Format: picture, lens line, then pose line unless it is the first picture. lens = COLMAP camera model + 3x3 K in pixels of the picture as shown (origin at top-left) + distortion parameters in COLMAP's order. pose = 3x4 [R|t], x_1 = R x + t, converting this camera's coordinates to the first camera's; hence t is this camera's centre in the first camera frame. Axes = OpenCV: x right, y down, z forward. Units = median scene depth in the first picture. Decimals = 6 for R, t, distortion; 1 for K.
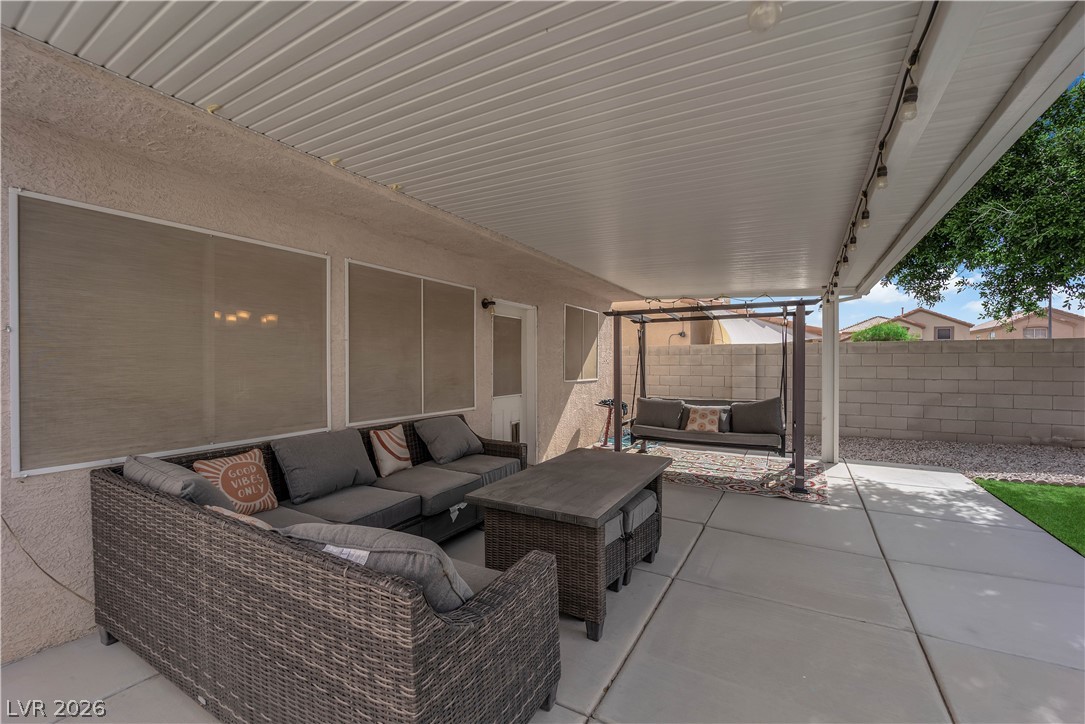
lens RADIAL K [[439.1, 0, 541.1], [0, 439.1, 367.8], [0, 0, 1]] dist [-0.010313, -0.001699]
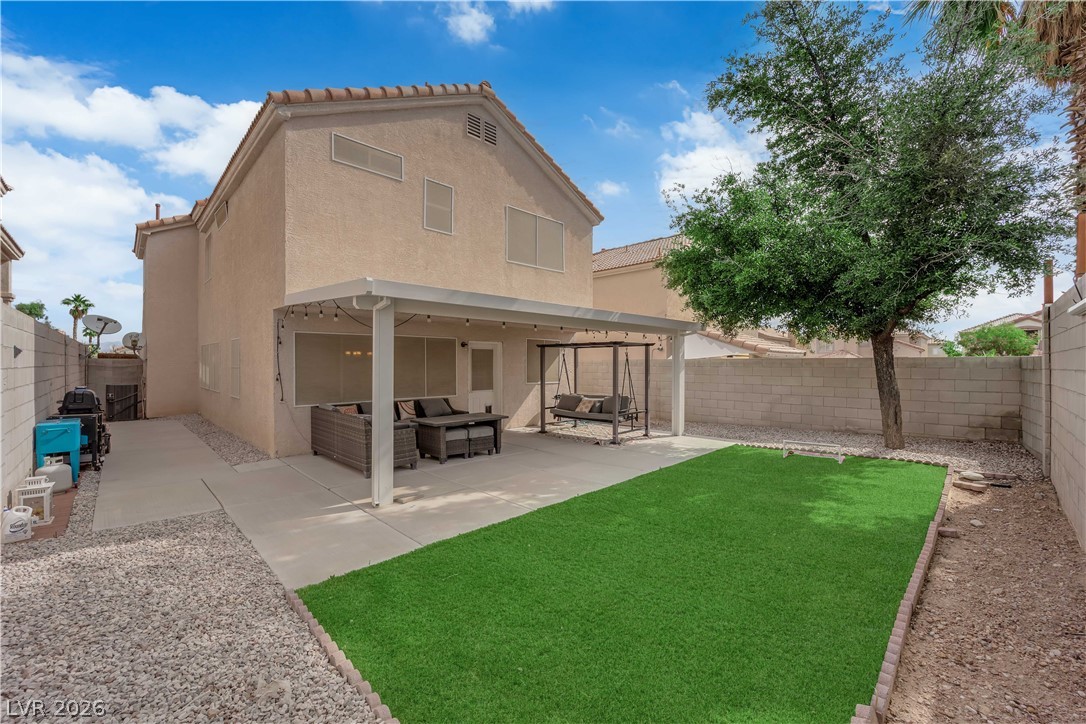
lens RADIAL K [[439.5, 0, 545.8], [0, 439.5, 361.1], [0, 0, 1]] dist [-0.010313, -0.001699]
pose [[0.967422, 0.001500, -0.253163, 0.657717], [-0.004791, 0.999912, -0.012383, -0.039942], [0.253122, 0.013193, 0.967344, -0.756688]]
